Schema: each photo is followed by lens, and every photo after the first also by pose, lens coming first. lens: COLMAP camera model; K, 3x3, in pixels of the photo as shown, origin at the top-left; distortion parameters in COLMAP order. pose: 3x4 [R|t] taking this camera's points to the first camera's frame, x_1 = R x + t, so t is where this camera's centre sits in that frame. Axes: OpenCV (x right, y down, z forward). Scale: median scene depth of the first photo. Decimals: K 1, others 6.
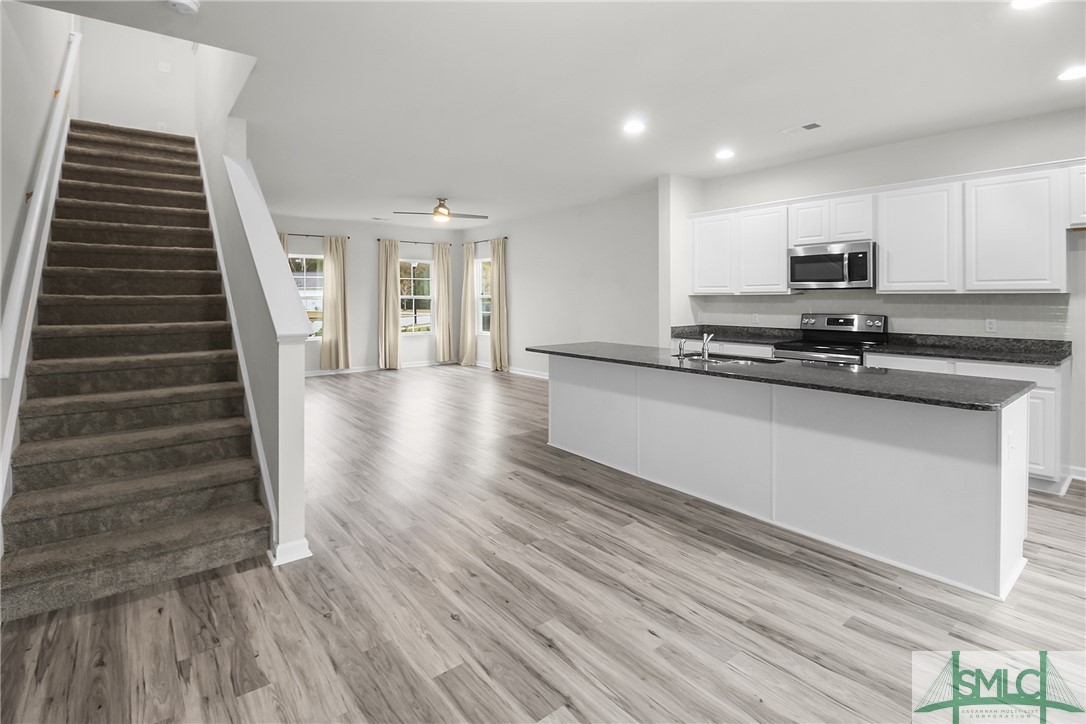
lens RADIAL K [[520.1, 0, 537.9], [0, 520.1, 305.6], [0, 0, 1]] dist [0.002930, -0.012945]
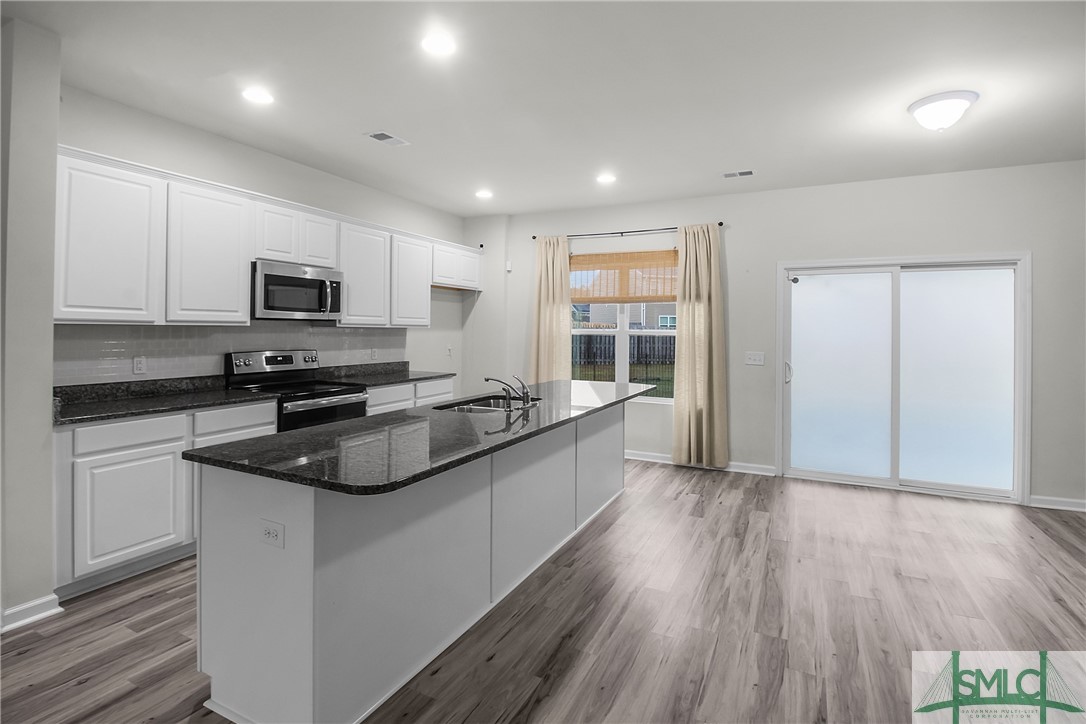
lens RADIAL K [[519.4, 0, 548.9], [0, 519.4, 325.9], [0, 0, 1]] dist [-0.003185, -0.011441]
pose [[-0.433133, 0.008262, 0.901292, -0.401181], [0.008401, 0.999952, -0.005129, -0.017380], [-0.901291, 0.005351, -0.433182, 1.140736]]
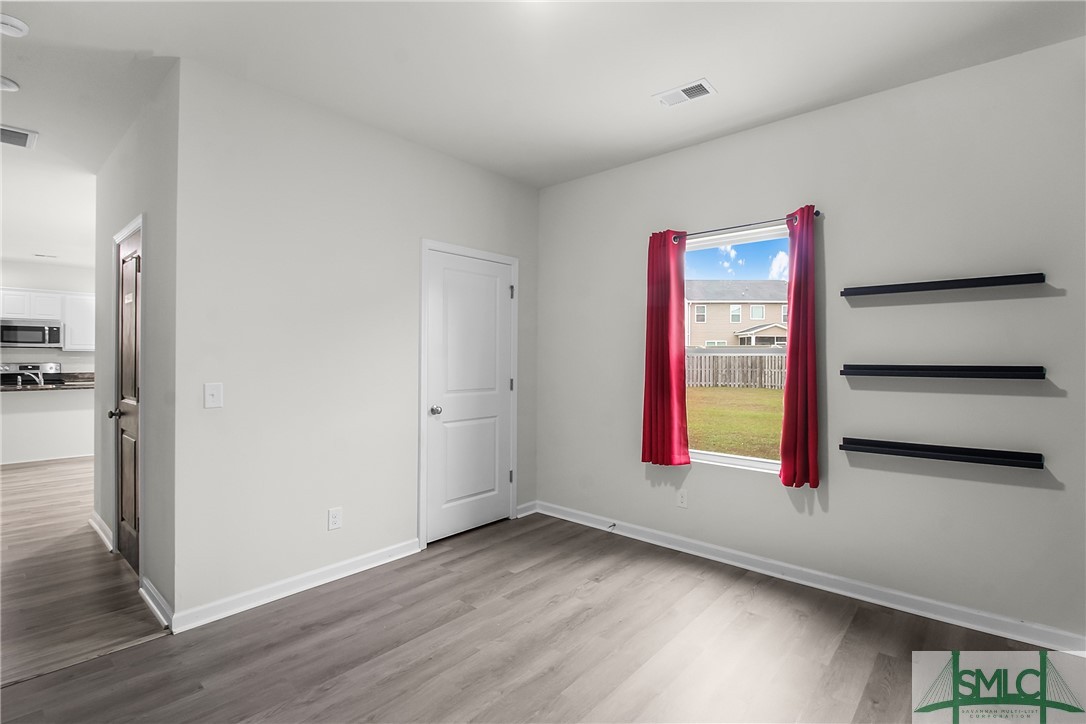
lens RADIAL K [[510.6, 0, 542.6], [0, 510.6, 343.7], [0, 0, 1]] dist [0.001511, -0.012234]
pose [[-0.173427, 0.020831, 0.984626, -1.460328], [0.014052, 0.999727, -0.018675, 0.009865], [-0.984746, 0.010597, -0.173673, -0.354104]]
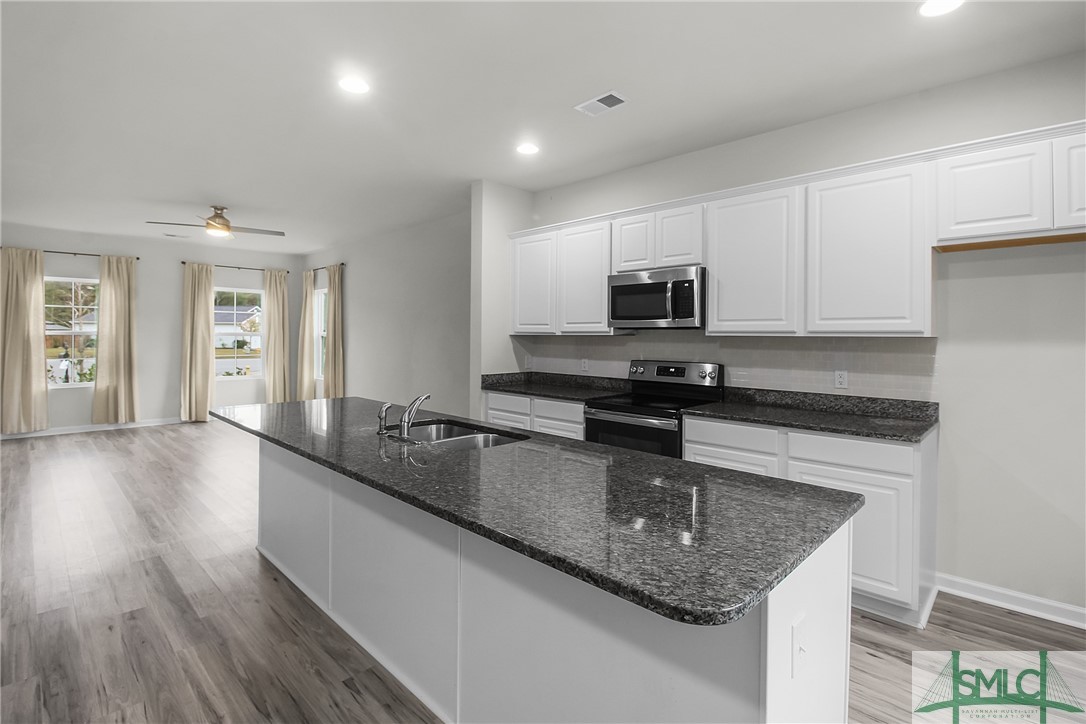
lens RADIAL K [[510.6, 0, 542.6], [0, 510.6, 343.7], [0, 0, 1]] dist [0.001511, -0.012234]
pose [[0.992008, 0.010664, 0.125723, 0.348565], [-0.010273, 0.999940, -0.003759, -0.005987], [-0.125756, 0.002438, 0.992058, 0.316631]]
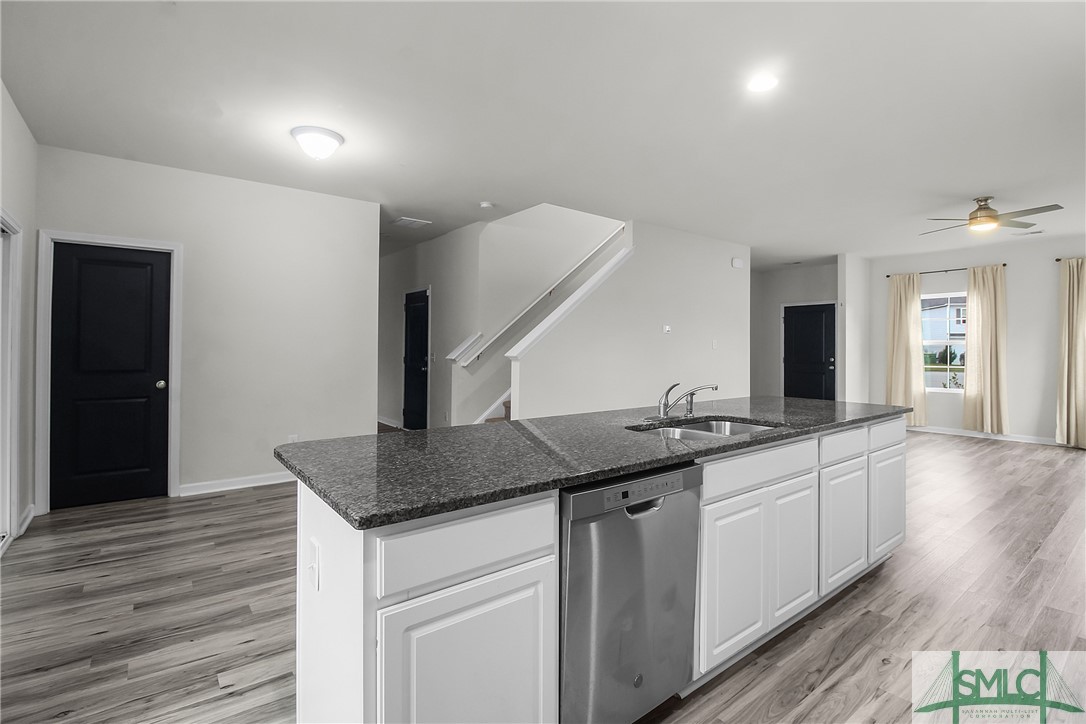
lens RADIAL K [[503.5, 0, 545.6], [0, 503.5, 346.9], [0, 0, 1]] dist [0.000538, -0.014850]
pose [[-0.010855, -0.000024, -0.999941, 0.837468], [-0.020846, 0.999783, 0.000202, 0.011803], [0.999724, 0.020847, -0.010853, 0.715950]]
